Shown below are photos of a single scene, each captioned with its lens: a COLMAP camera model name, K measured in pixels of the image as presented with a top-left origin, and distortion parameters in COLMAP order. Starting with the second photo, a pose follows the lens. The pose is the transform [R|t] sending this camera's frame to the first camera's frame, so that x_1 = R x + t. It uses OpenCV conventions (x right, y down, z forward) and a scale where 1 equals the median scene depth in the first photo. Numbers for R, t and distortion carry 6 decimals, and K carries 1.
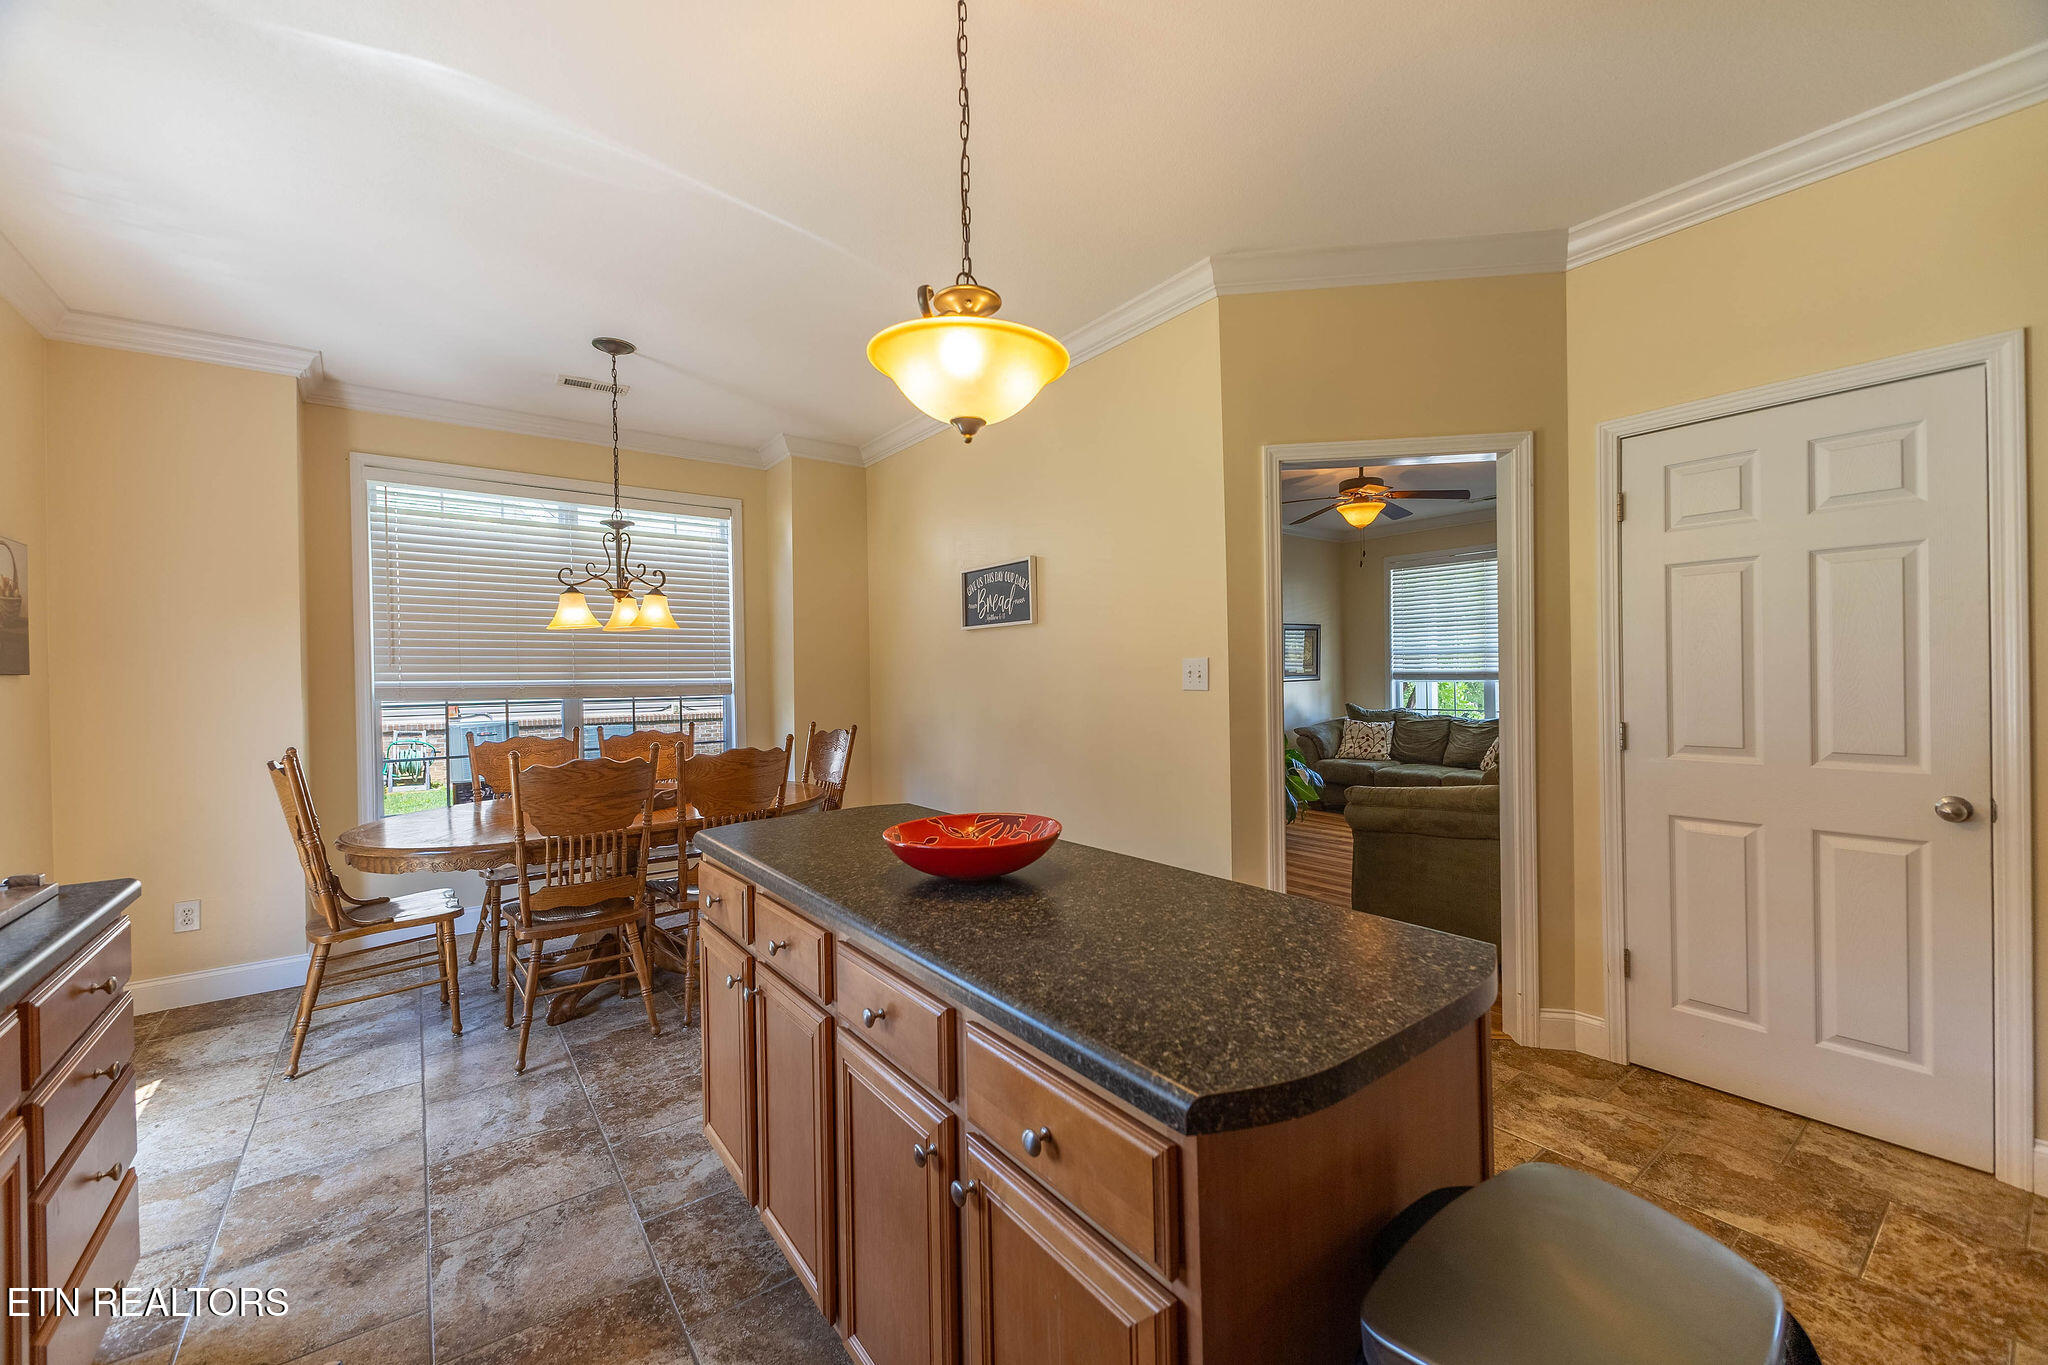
lens RADIAL K [[804.2, 0, 1024.0], [0, 804.2, 682.5], [0, 0, 1]] dist [0.011065, -0.000111]
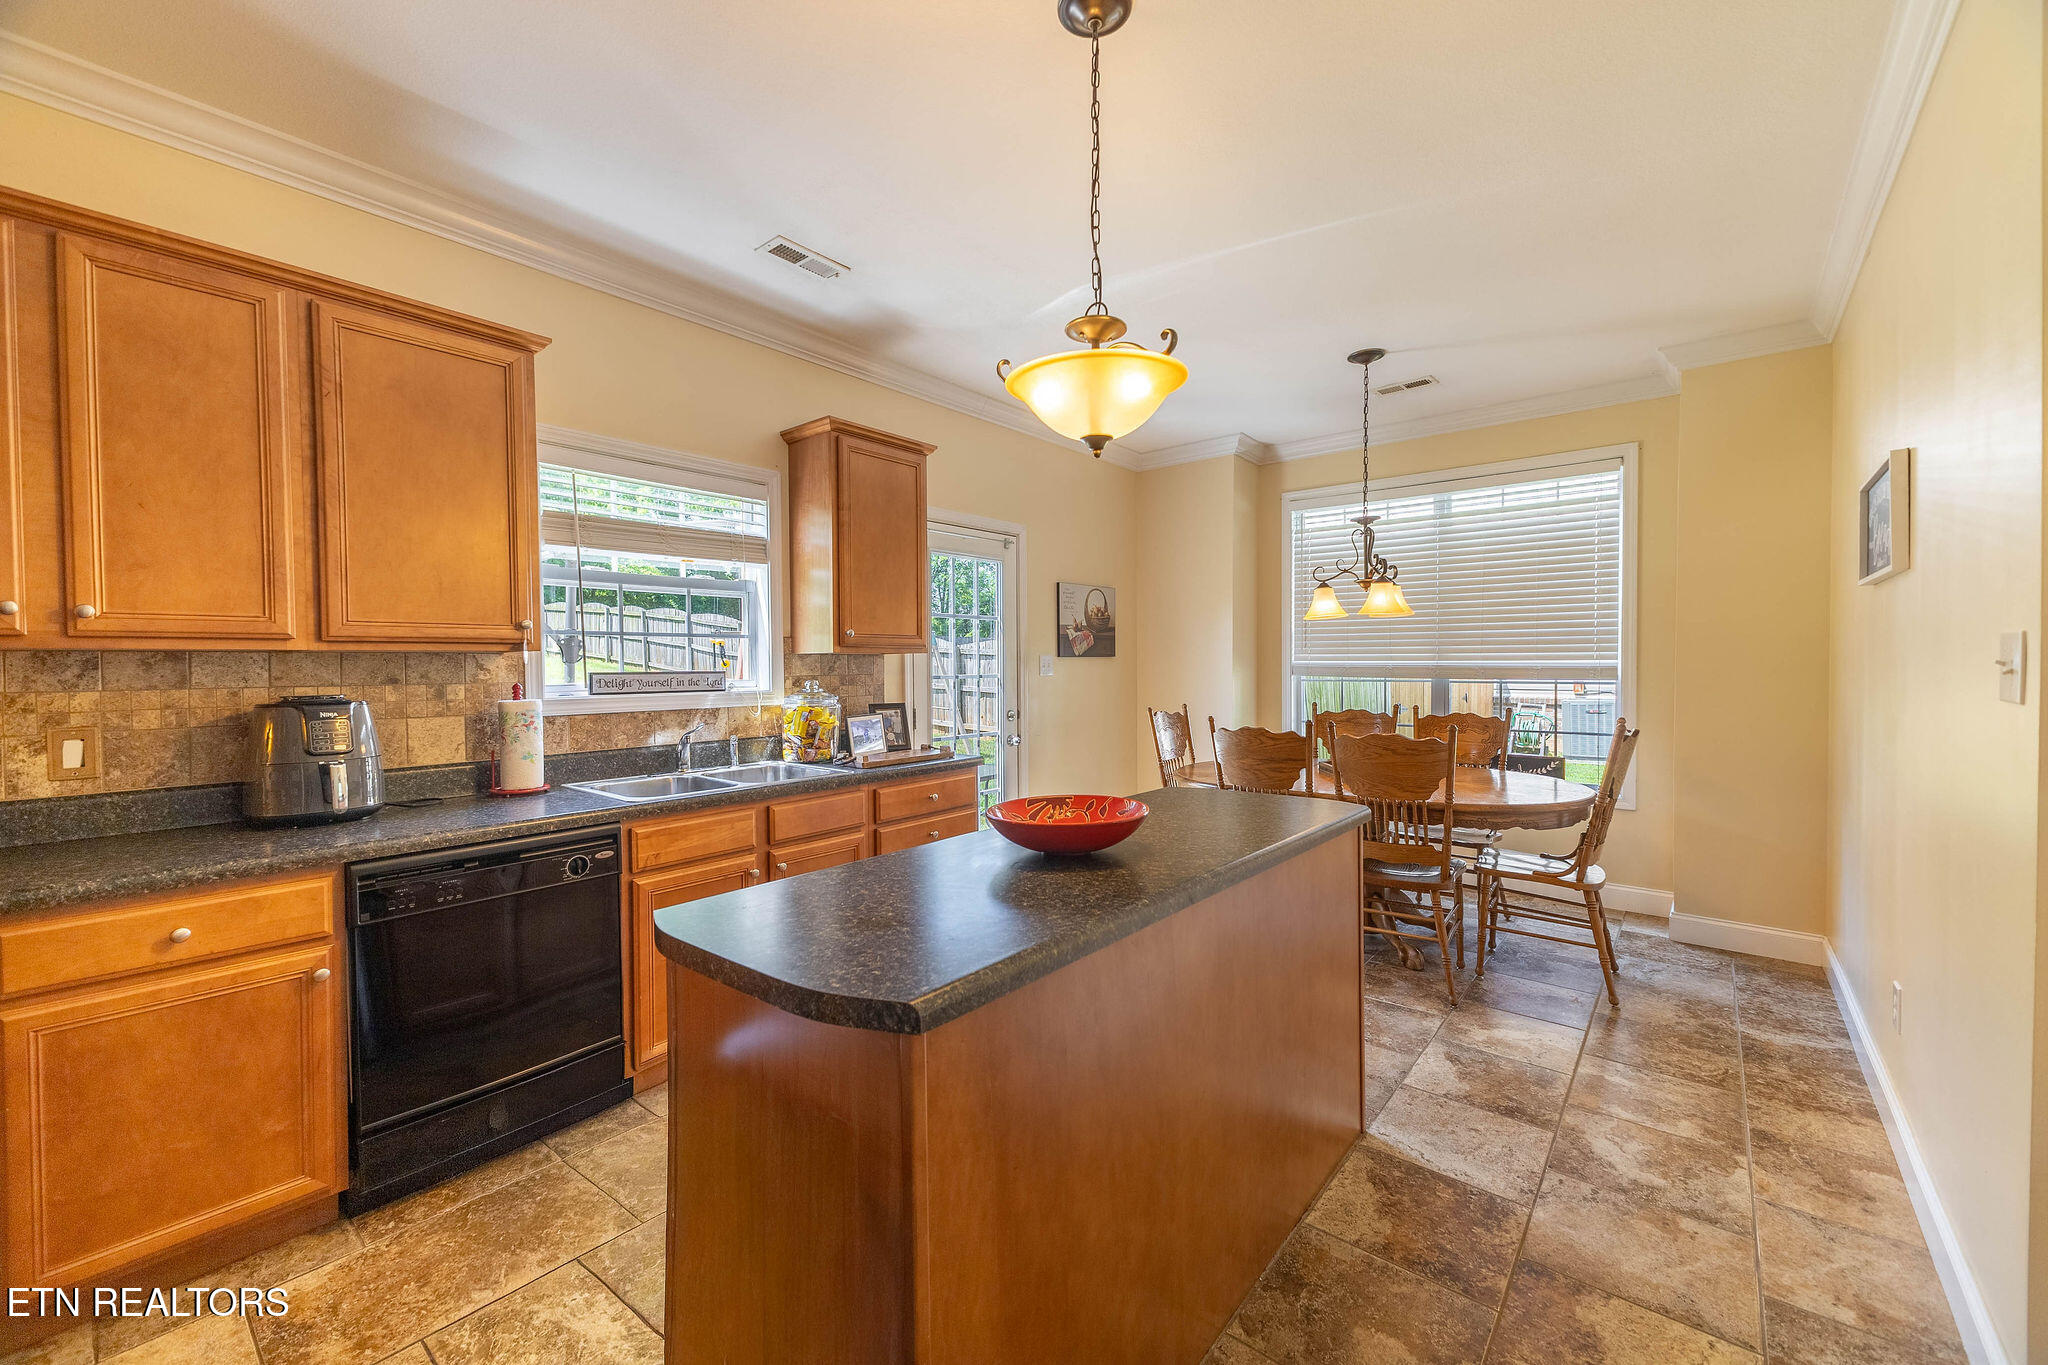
lens RADIAL K [[804.2, 0, 1024.0], [0, 804.2, 682.5], [0, 0, 1]] dist [0.011065, -0.000111]
pose [[0.227050, 0.037662, -0.973155, 0.418246], [-0.006808, 0.999289, 0.037085, -0.012449], [0.973859, -0.001795, 0.227145, 0.273503]]
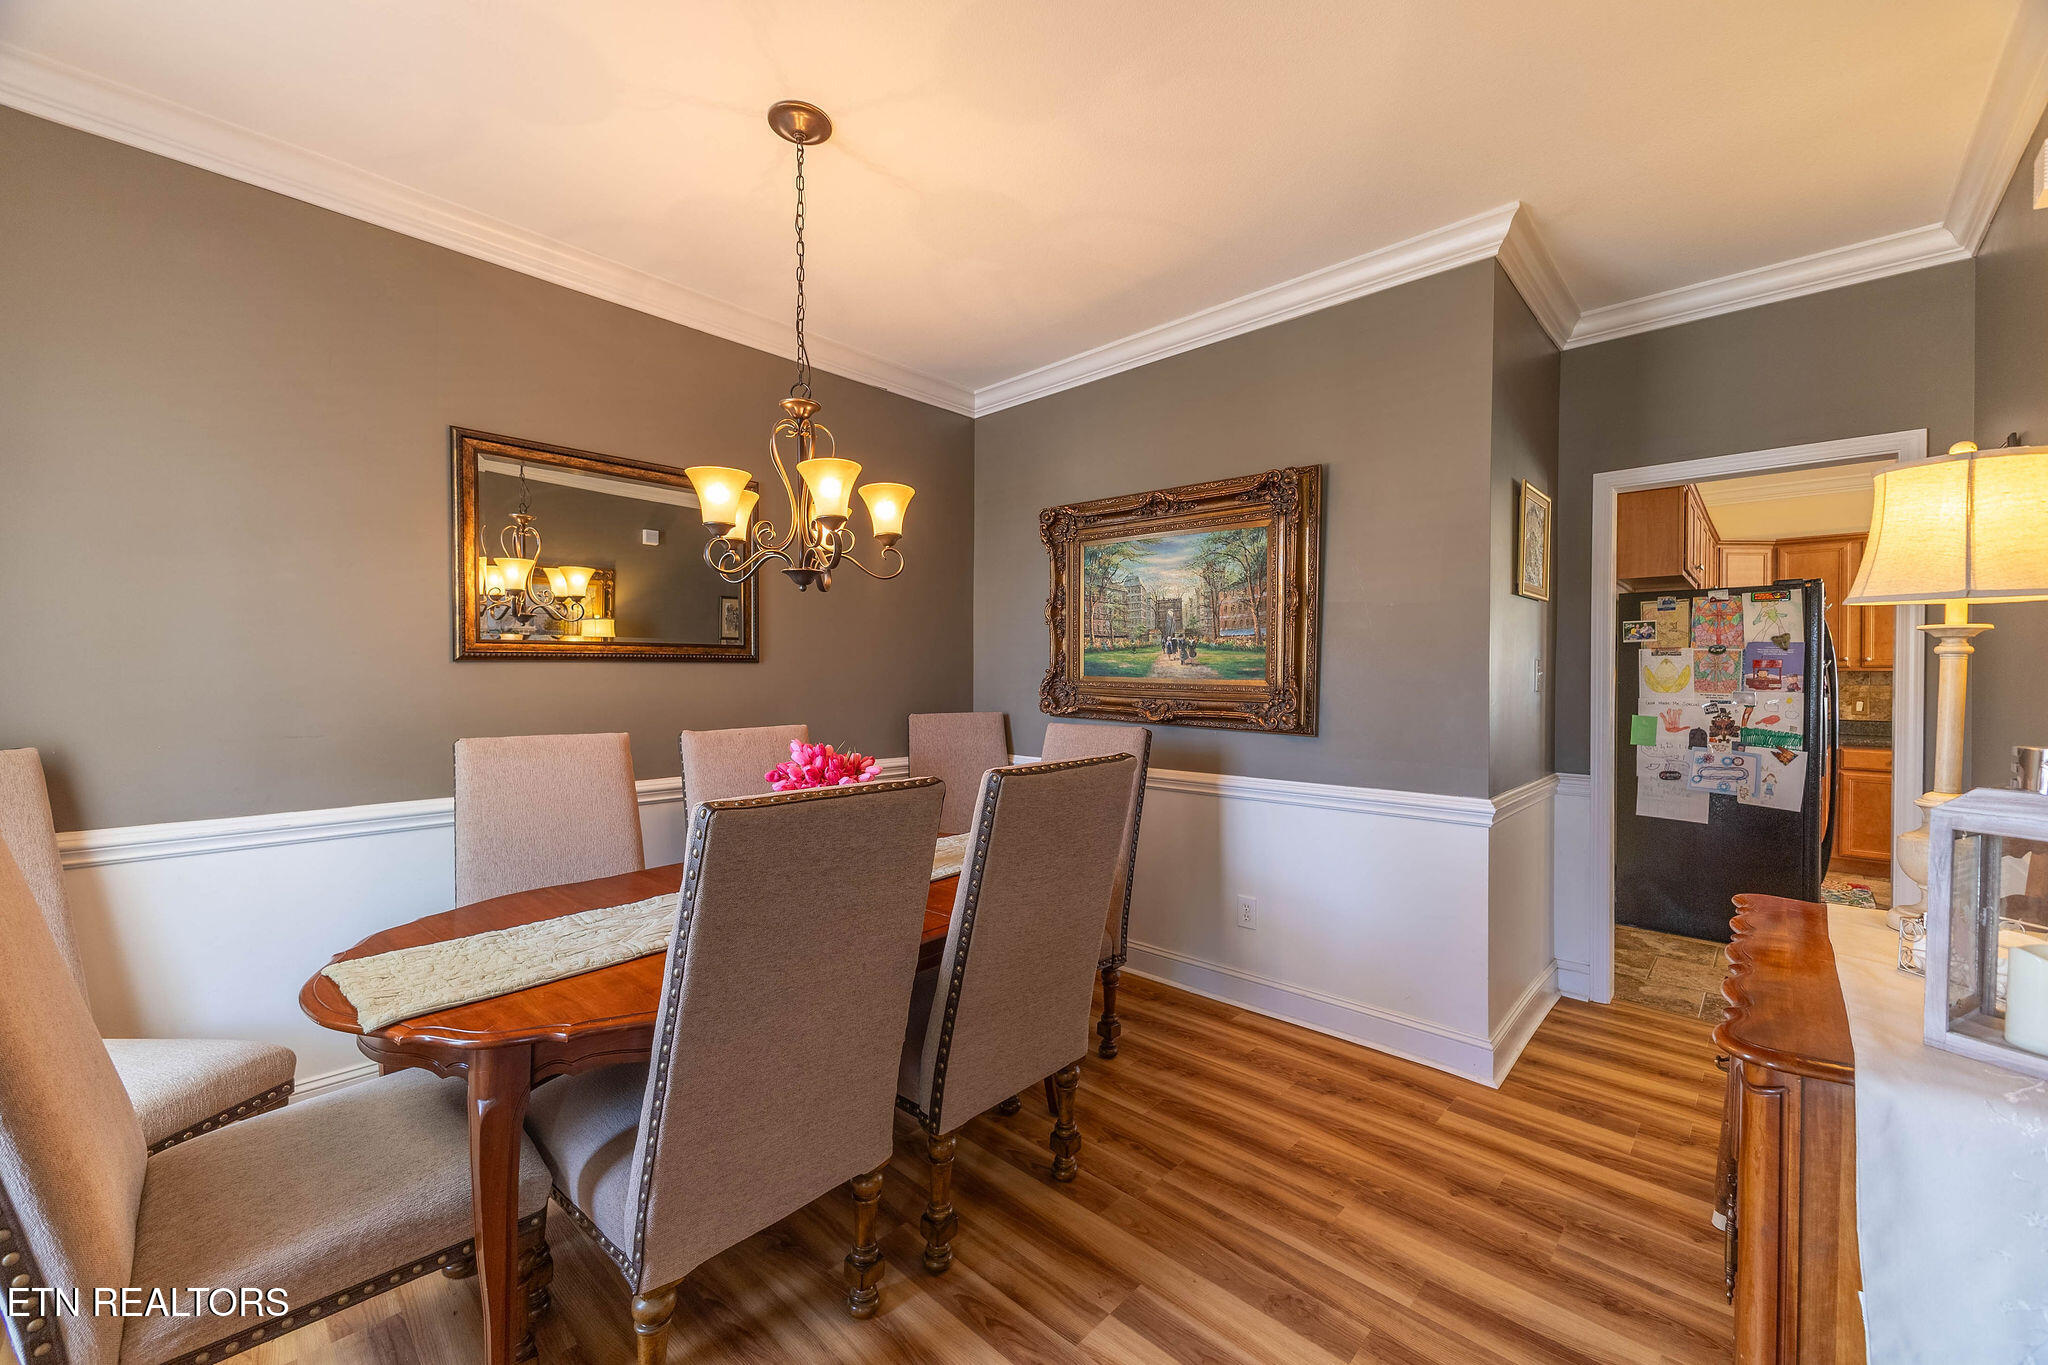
lens RADIAL K [[804.2, 0, 1024.0], [0, 804.2, 682.5], [0, 0, 1]] dist [0.011065, -0.000111]
pose [[-0.985576, 0.016541, -0.168426, 0.898308], [0.013110, 0.999684, 0.021468, -0.024431], [0.168728, 0.018950, -0.985481, 0.590956]]
